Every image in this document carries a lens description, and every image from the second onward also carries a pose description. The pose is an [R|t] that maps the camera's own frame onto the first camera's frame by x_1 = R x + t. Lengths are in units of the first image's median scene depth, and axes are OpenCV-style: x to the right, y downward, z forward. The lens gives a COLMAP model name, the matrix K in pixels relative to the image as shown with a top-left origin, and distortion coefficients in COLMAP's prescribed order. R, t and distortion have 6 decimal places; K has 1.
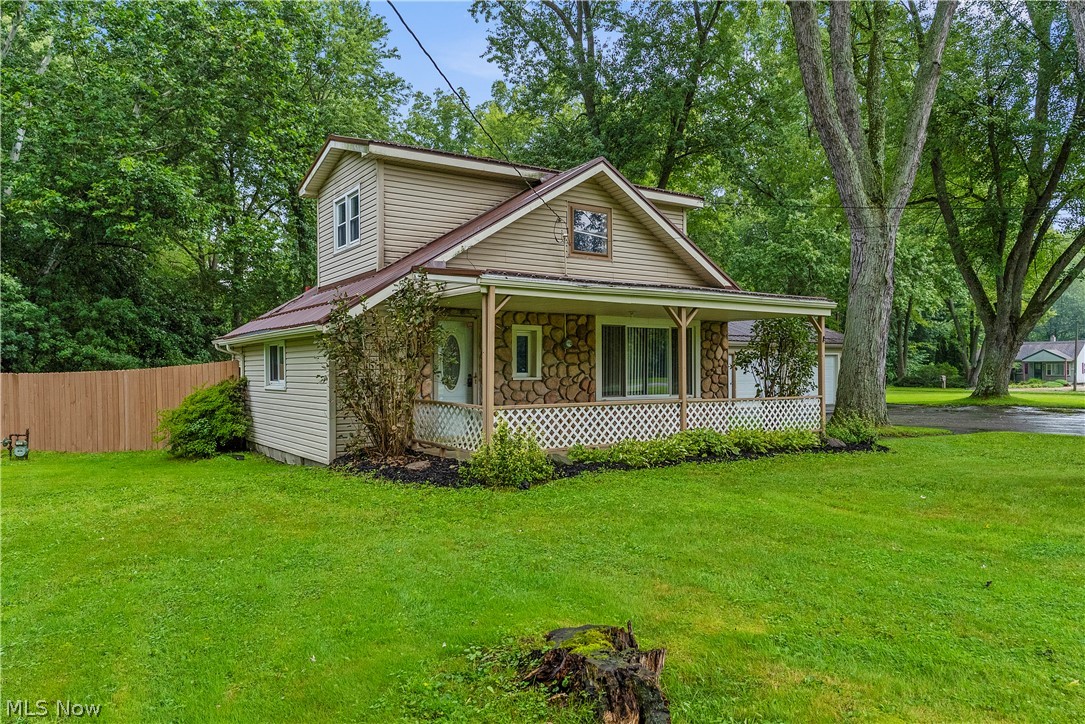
lens RADIAL K [[748.3, 0, 542.5], [0, 748.3, 362.0], [0, 0, 1]] dist [-0.005245, -0.002089]
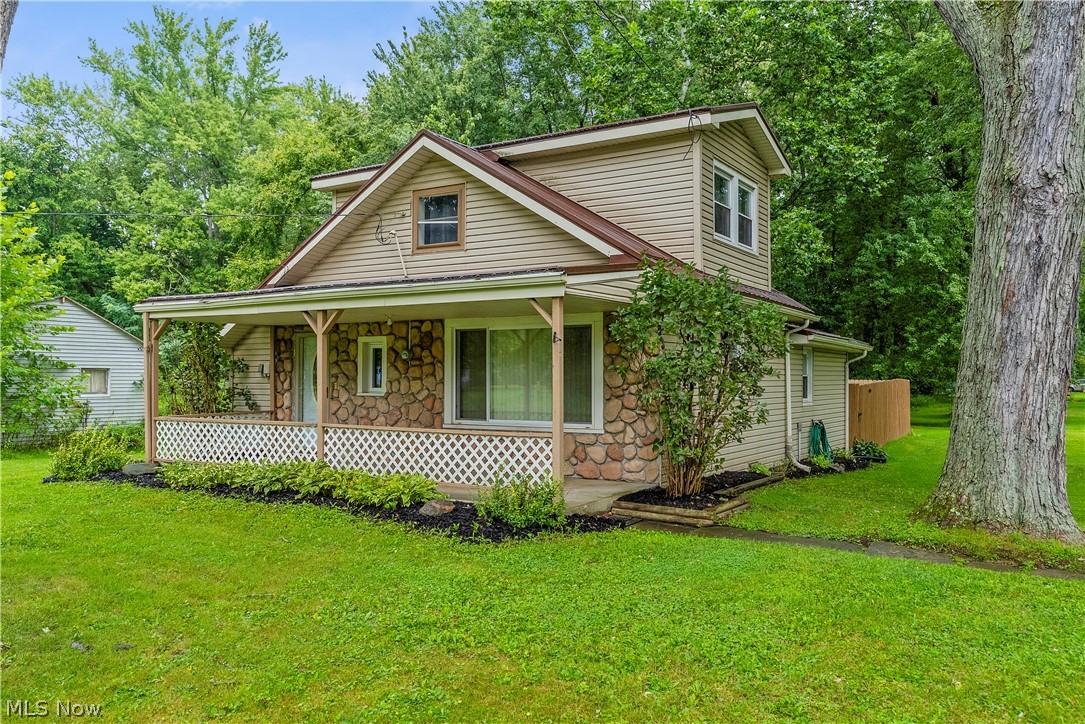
lens RADIAL K [[864.6, 0, 543.6], [0, 864.6, 352.6], [0, 0, 1]] dist [-0.004129, 0.002330]
pose [[0.408332, -0.025157, -0.912487, 1.002045], [0.004577, 0.999664, -0.025512, -0.001120], [0.912822, 0.006241, 0.408310, 0.730486]]
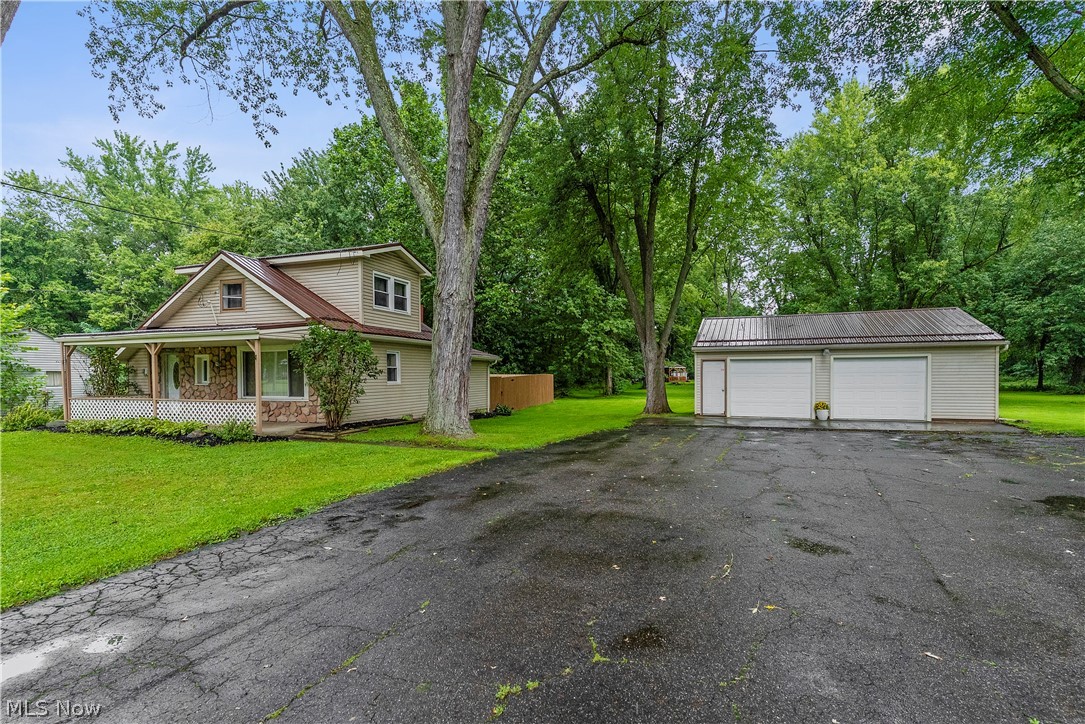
lens RADIAL K [[534.2, 0, 542.3], [0, 534.2, 381.1], [0, 0, 1]] dist [-0.000490, -0.000962]
pose [[0.593042, 0.008589, -0.805126, 1.441538], [0.010904, 0.999766, 0.018697, -0.000780], [0.805098, -0.019867, 0.592809, 0.865173]]
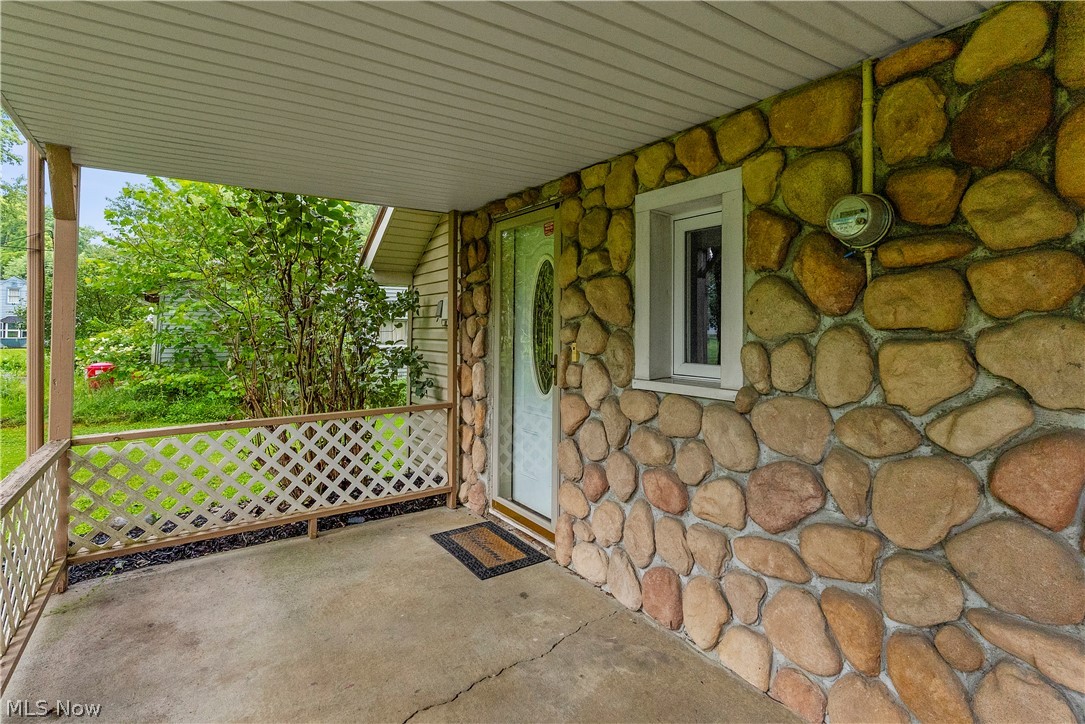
lens RADIAL K [[545.9, 0, 546.5], [0, 545.9, 310.9], [0, 0, 1]] dist [-0.000525, -0.000372]
pose [[0.003180, -0.032536, -0.999465, 0.161440], [0.001192, 0.999470, -0.032533, 0.001224], [0.999994, -0.001087, 0.003217, 0.917909]]
